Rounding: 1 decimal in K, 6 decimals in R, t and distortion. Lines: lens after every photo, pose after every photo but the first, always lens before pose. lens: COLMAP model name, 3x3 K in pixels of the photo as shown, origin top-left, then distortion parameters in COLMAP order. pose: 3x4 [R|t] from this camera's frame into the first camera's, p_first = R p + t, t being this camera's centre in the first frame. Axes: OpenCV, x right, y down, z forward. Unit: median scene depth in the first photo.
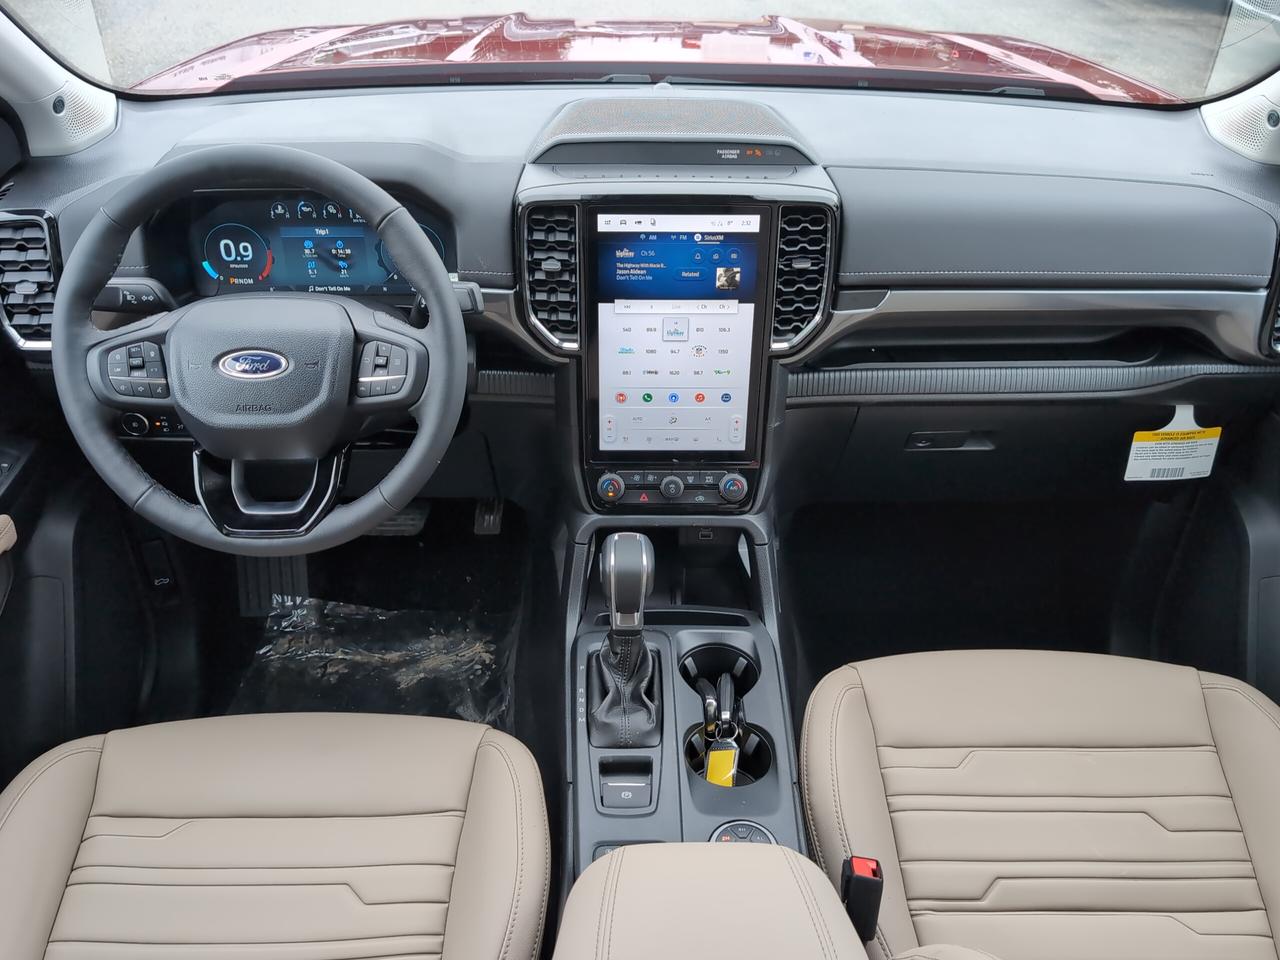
lens RADIAL K [[1081.6, 0, 634.7], [0, 1081.6, 473.8], [0, 0, 1]] dist [0.006770, 0.002695]
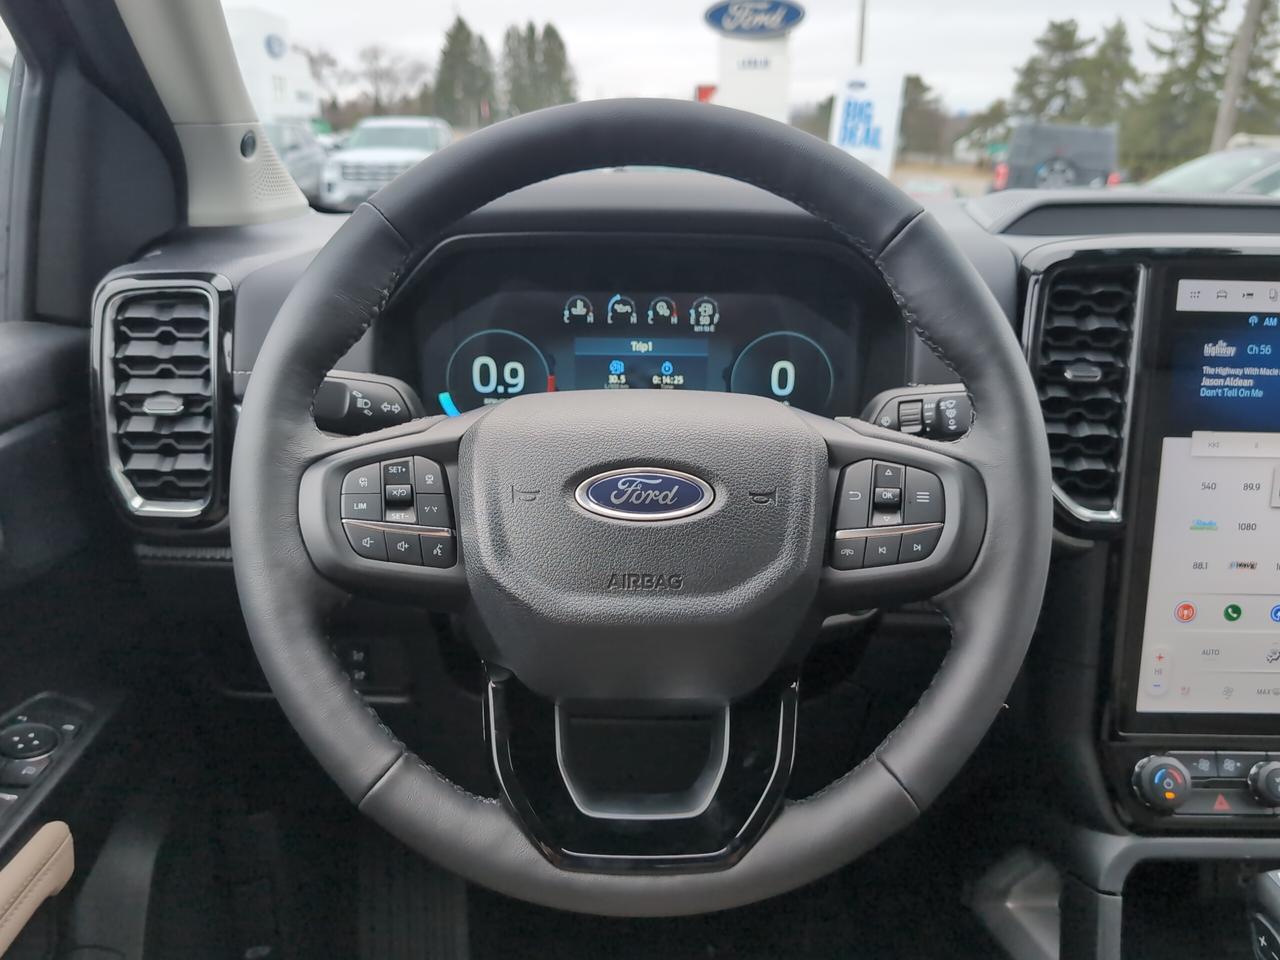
lens RADIAL K [[1081.6, 0, 647.2], [0, 1081.6, 477.6], [0, 0, 1]] dist [0.006770, 0.002695]
pose [[0.999955, 0.007024, 0.006340, -0.314587], [-0.004842, 0.955488, -0.294989, 0.031951], [-0.008130, 0.294945, 0.955480, 0.472353]]
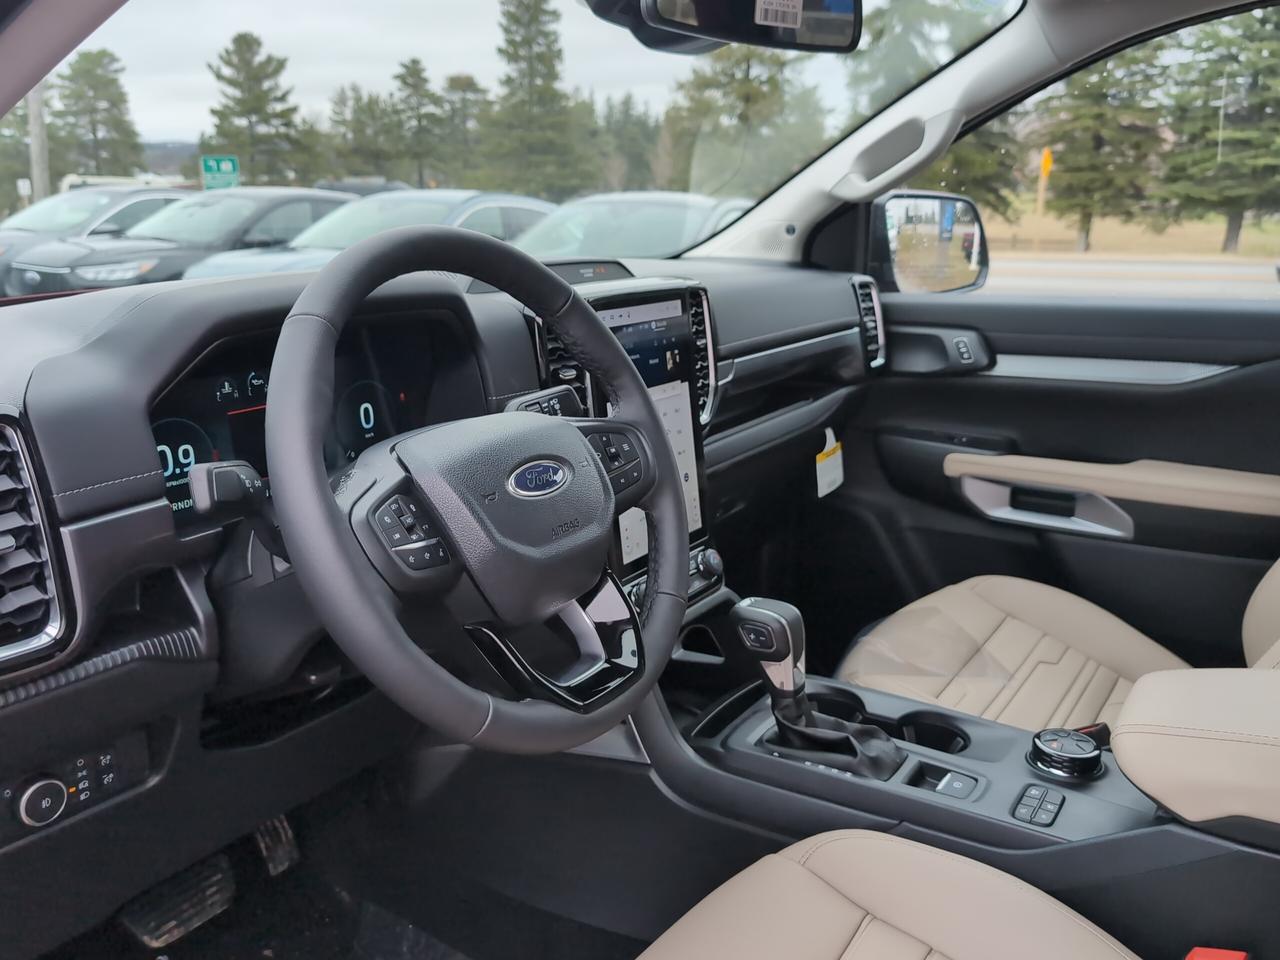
lens RADIAL K [[1081.6, 0, 633.4], [0, 1081.6, 484.6], [0, 0, 1]] dist [0.006770, 0.002695]
pose [[0.563893, -0.221017, 0.795724, -0.819615], [0.465899, 0.880693, -0.085544, -0.000284], [-0.681882, 0.418964, 0.599588, 0.442878]]
